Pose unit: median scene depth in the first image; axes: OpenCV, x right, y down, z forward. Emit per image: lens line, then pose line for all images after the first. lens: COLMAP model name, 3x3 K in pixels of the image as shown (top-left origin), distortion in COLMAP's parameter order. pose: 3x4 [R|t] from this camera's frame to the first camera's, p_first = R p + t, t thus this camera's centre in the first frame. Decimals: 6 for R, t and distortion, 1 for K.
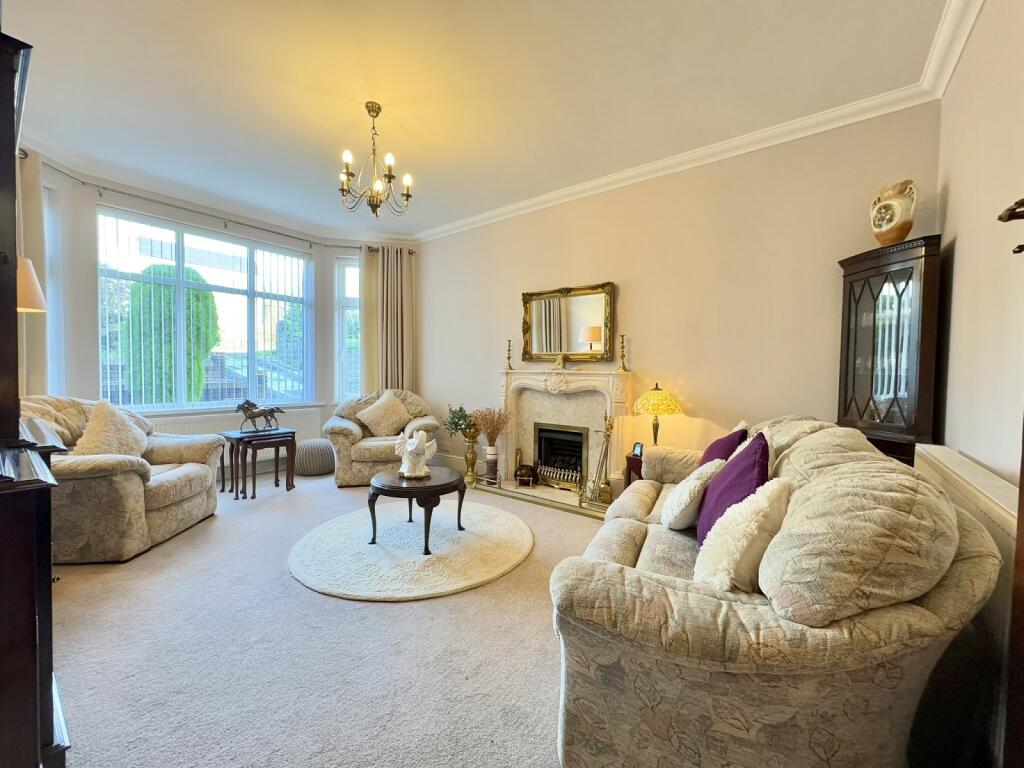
lens RADIAL K [[409.0, 0, 508.3], [0, 409.0, 378.8], [0, 0, 1]] dist [0.000955, -0.000154]
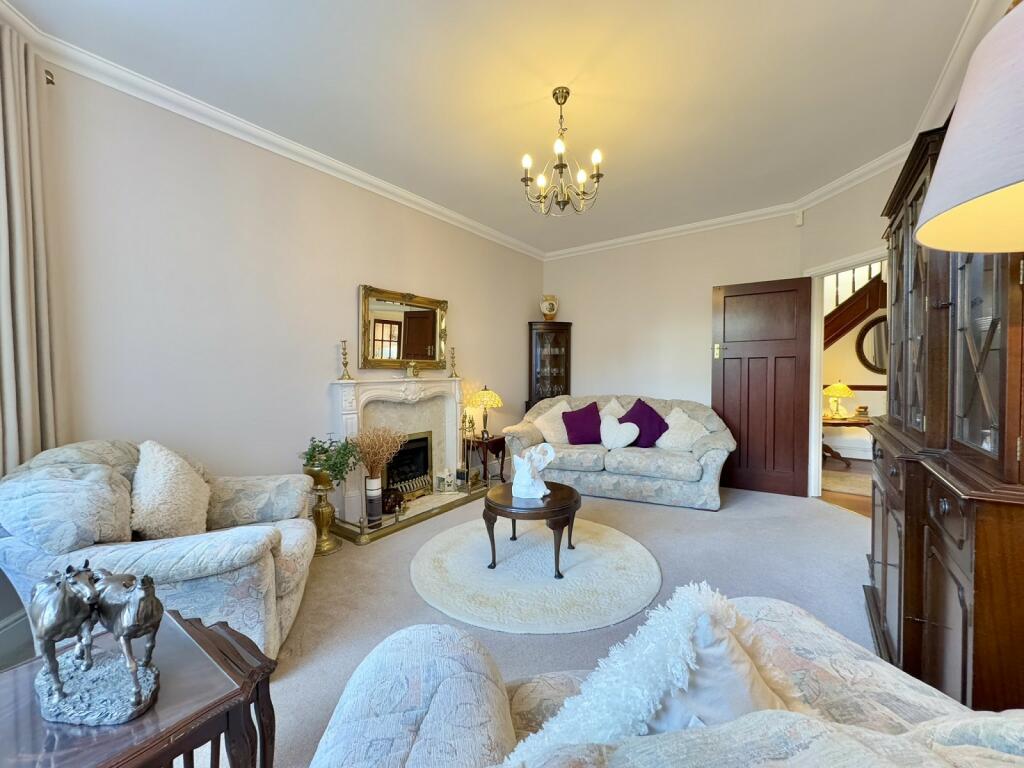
lens RADIAL K [[409.0, 0, 510.0], [0, 409.0, 386.9], [0, 0, 1]] dist [0.000955, -0.000154]
pose [[-0.026869, -0.039938, 0.998841, -0.858940], [0.037165, 0.998471, 0.040923, -0.031315], [-0.998948, 0.038222, -0.025343, 0.796305]]
